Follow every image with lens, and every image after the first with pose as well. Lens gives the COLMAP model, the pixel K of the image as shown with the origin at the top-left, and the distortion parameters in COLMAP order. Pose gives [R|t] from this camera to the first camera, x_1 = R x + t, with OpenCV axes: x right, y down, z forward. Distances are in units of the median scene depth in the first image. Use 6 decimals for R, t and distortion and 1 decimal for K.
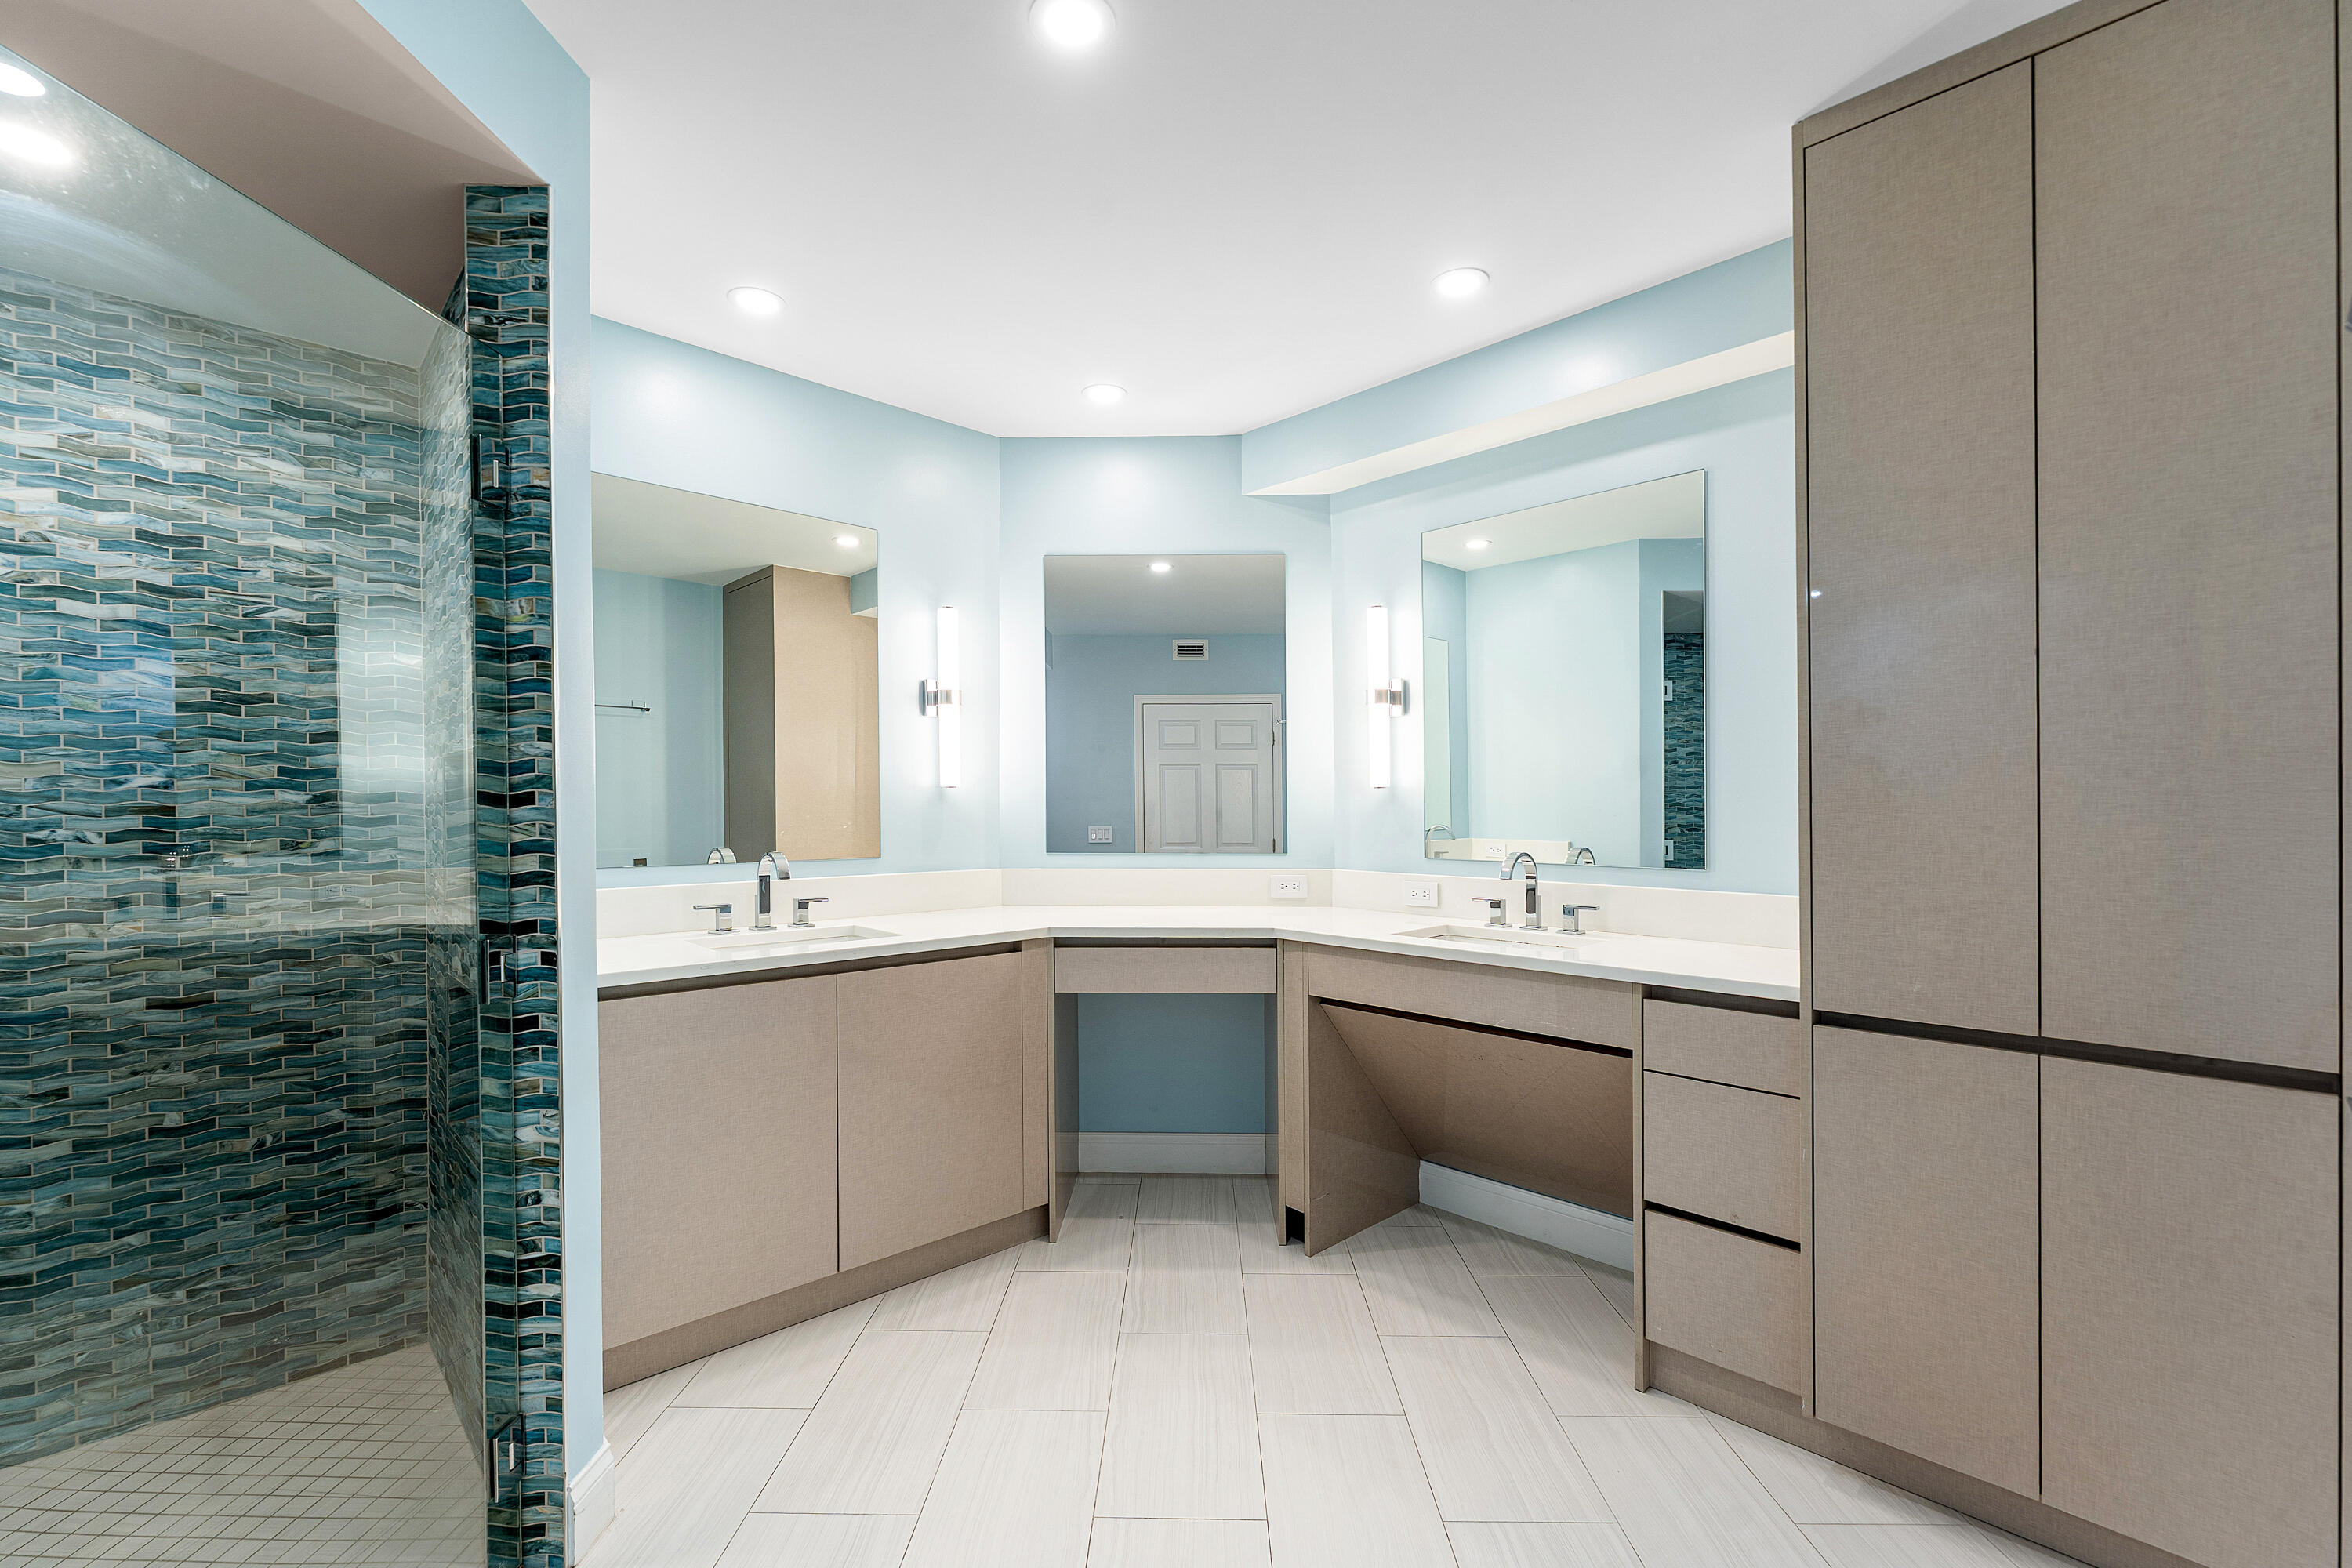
lens RADIAL K [[956.3, 0, 1171.0], [0, 956.3, 743.3], [0, 0, 1]] dist [0.021370, 0.000041]
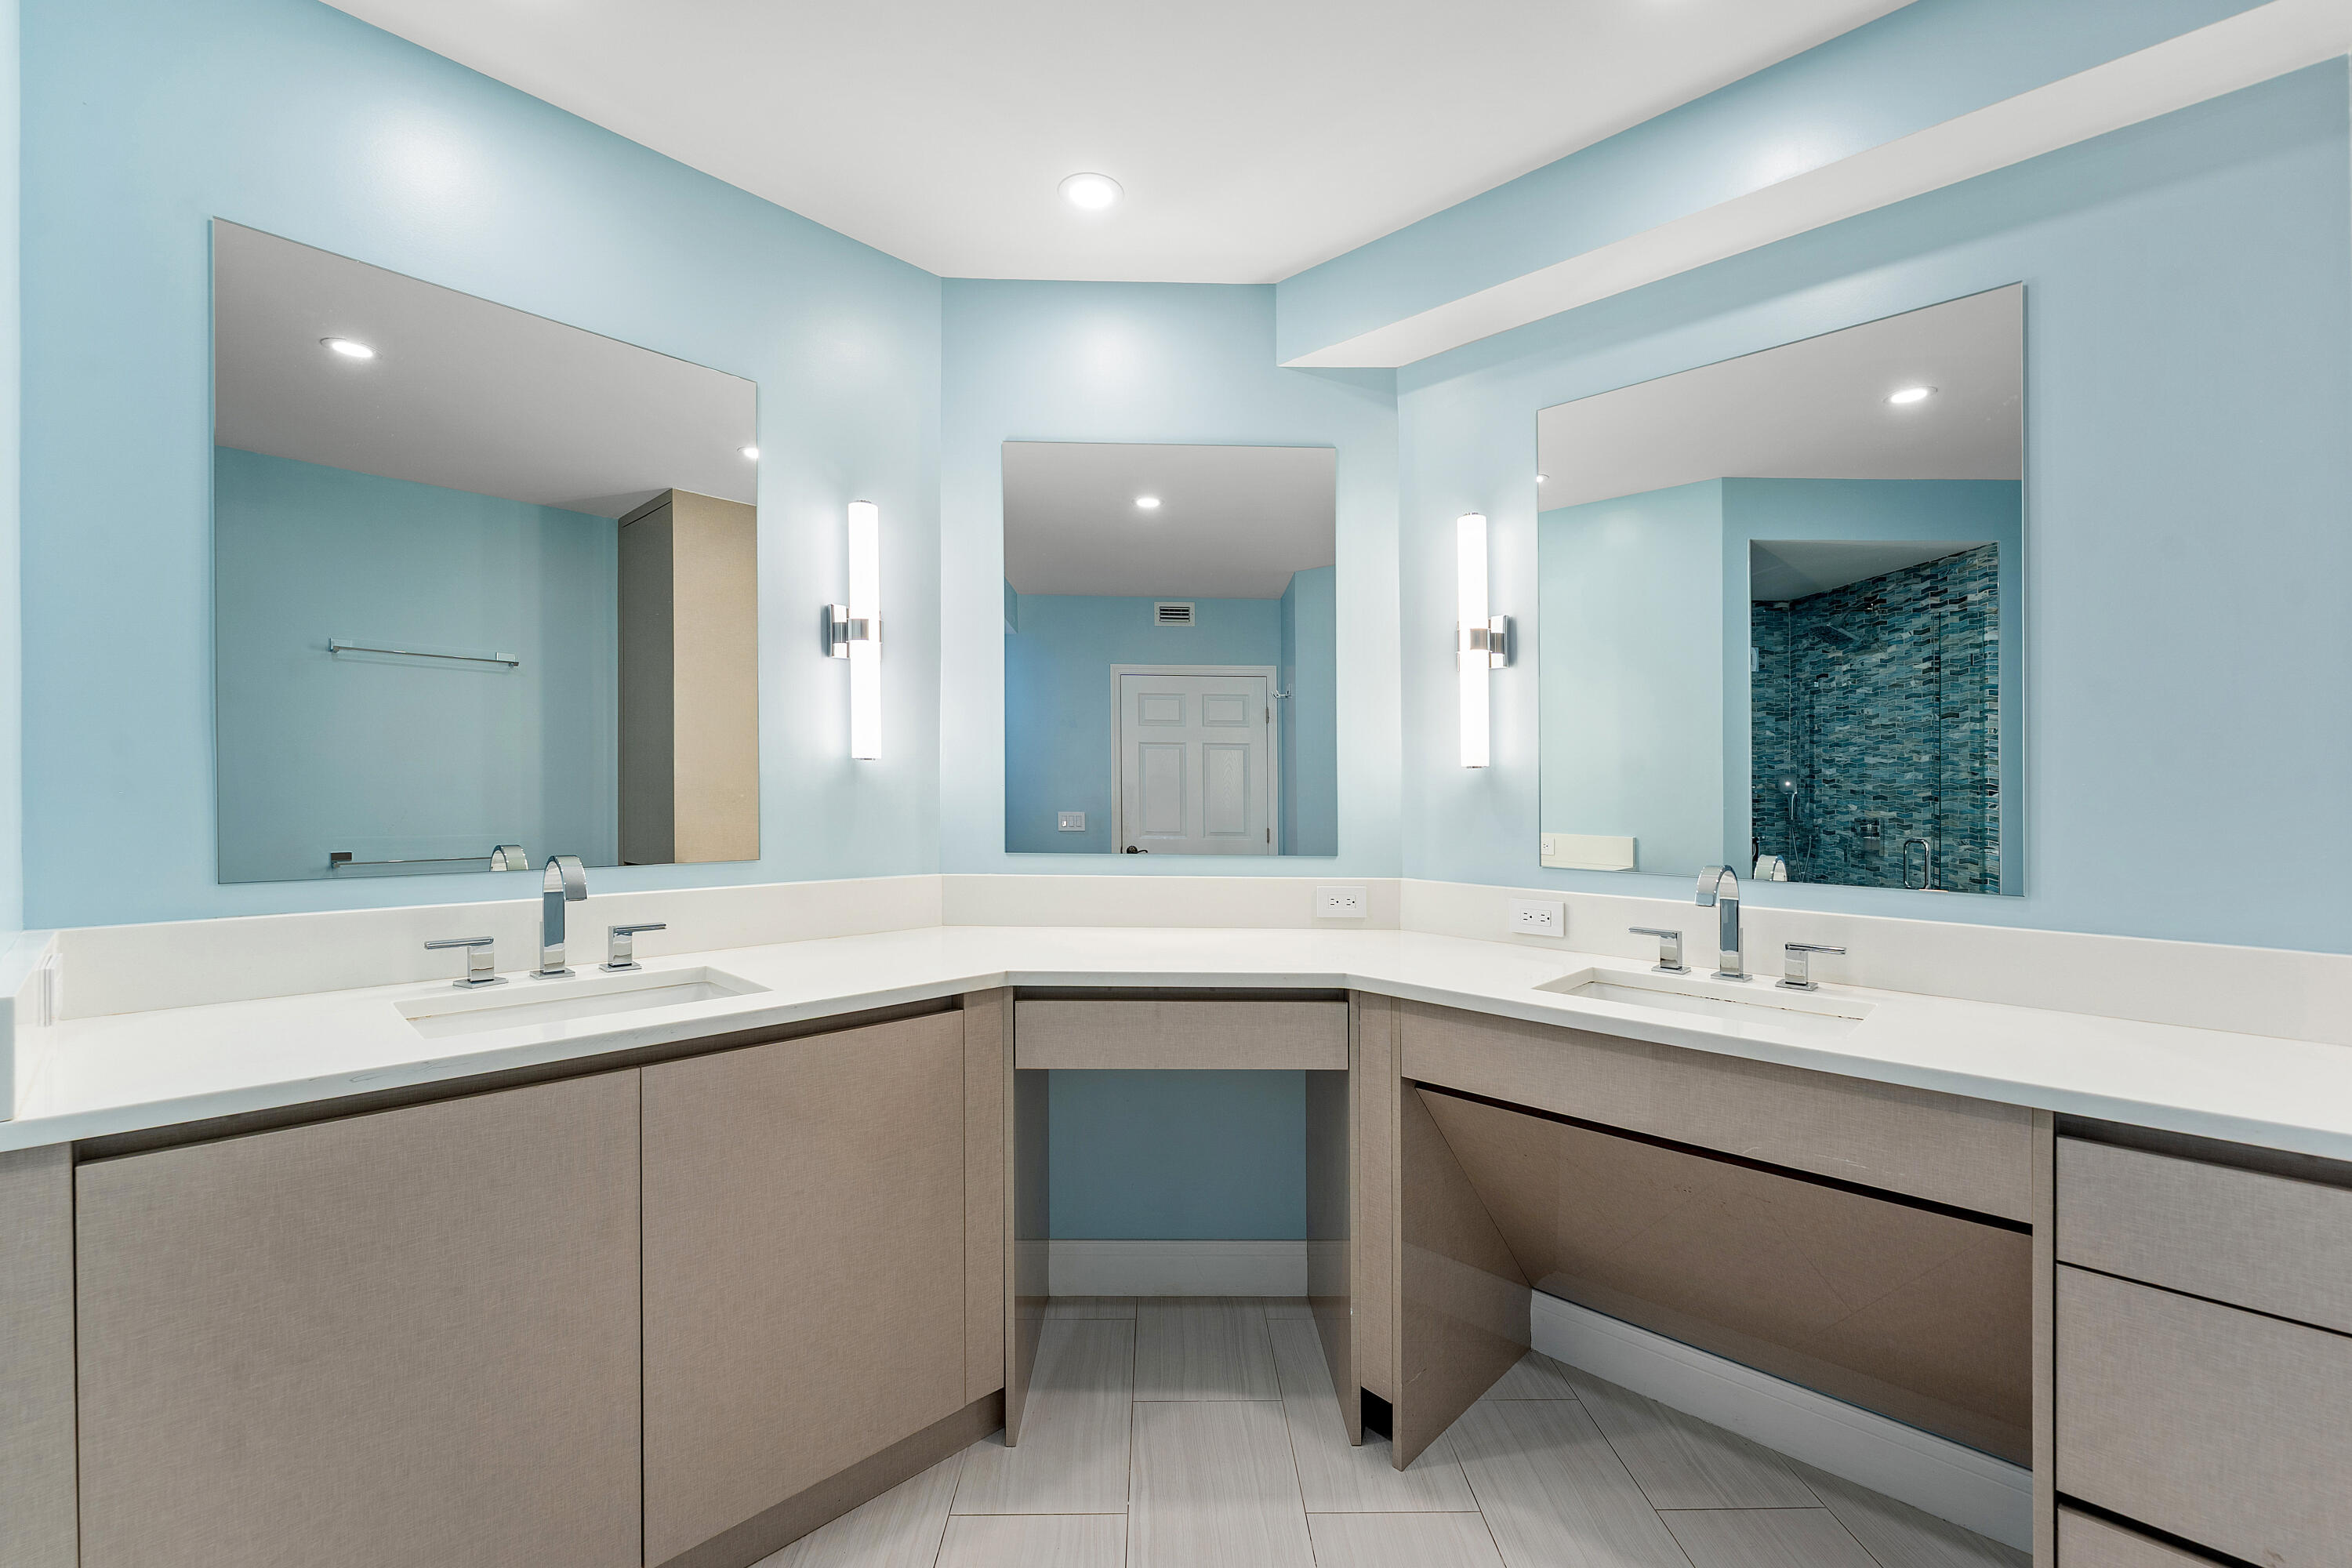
lens RADIAL K [[923.7, 0, 1174.2], [0, 923.7, 793.8], [0, 0, 1]] dist [-0.000851, -0.000130]
pose [[0.999018, 0.011144, 0.042877, -0.038259], [-0.014107, 0.997485, 0.069458, 0.023337], [-0.041995, -0.069995, 0.996663, 0.351068]]
